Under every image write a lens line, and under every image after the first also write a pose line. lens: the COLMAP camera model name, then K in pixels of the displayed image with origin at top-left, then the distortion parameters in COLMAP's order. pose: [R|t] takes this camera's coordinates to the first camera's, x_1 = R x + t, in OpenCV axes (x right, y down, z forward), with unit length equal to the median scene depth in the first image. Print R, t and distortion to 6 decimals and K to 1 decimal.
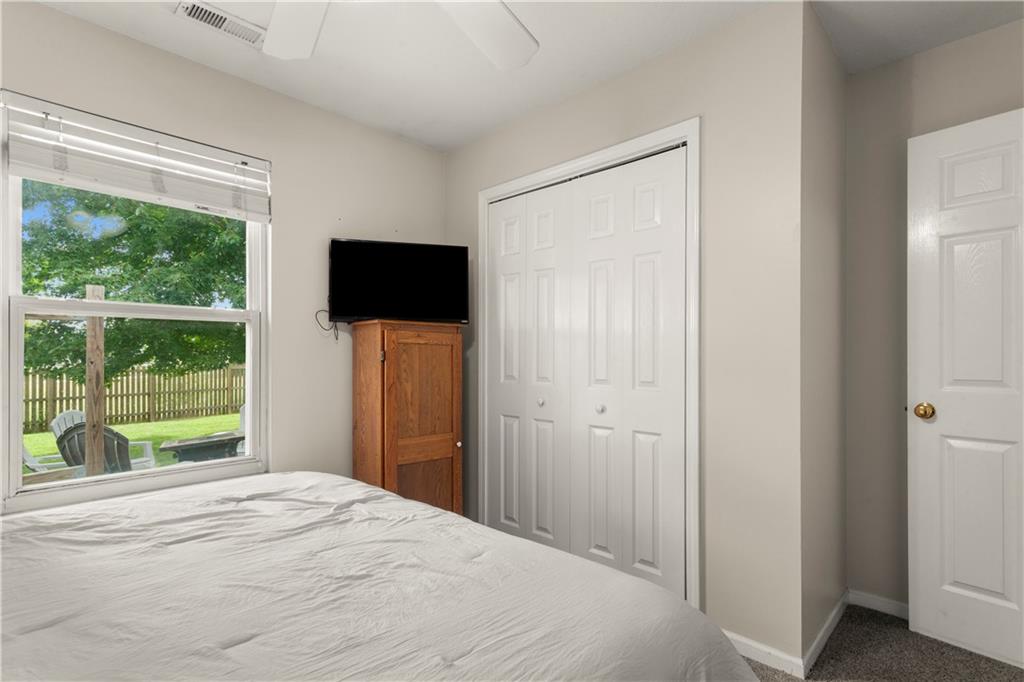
lens RADIAL K [[495.9, 0, 512.0], [0, 495.9, 341.0], [0, 0, 1]] dist [-0.002359, -0.000102]
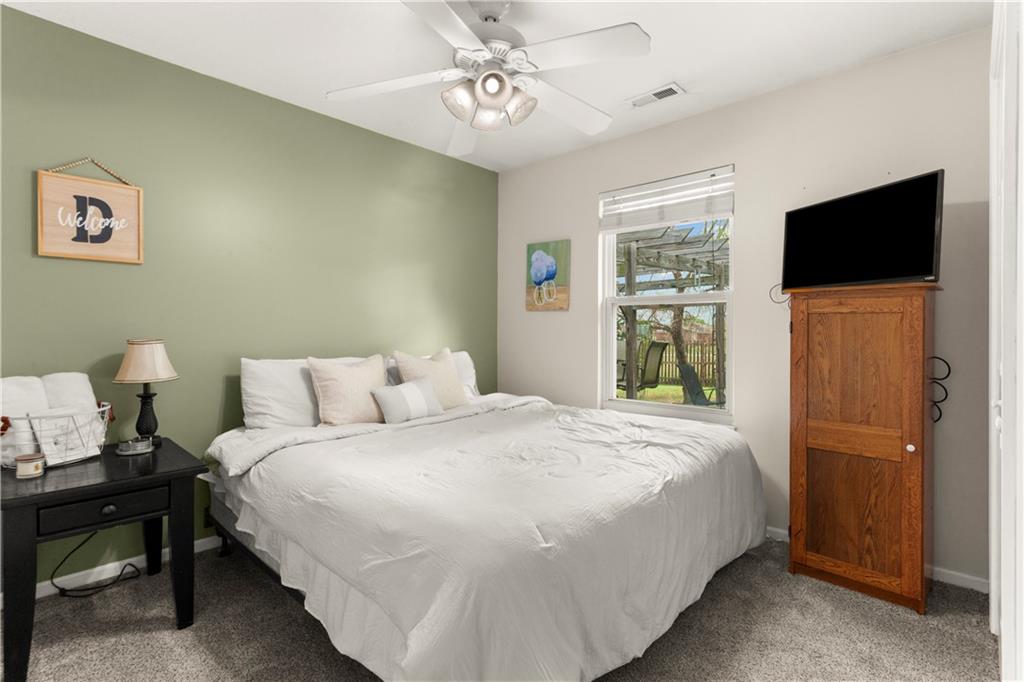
lens RADIAL K [[499.1, 0, 515.8], [0, 499.1, 310.1], [0, 0, 1]] dist [0.001069, 0.001149]
pose [[0.018420, -0.040848, -0.998996, 0.662169], [0.032450, 0.998663, -0.040236, 0.017233], [0.999304, -0.031676, 0.019721, 0.433434]]
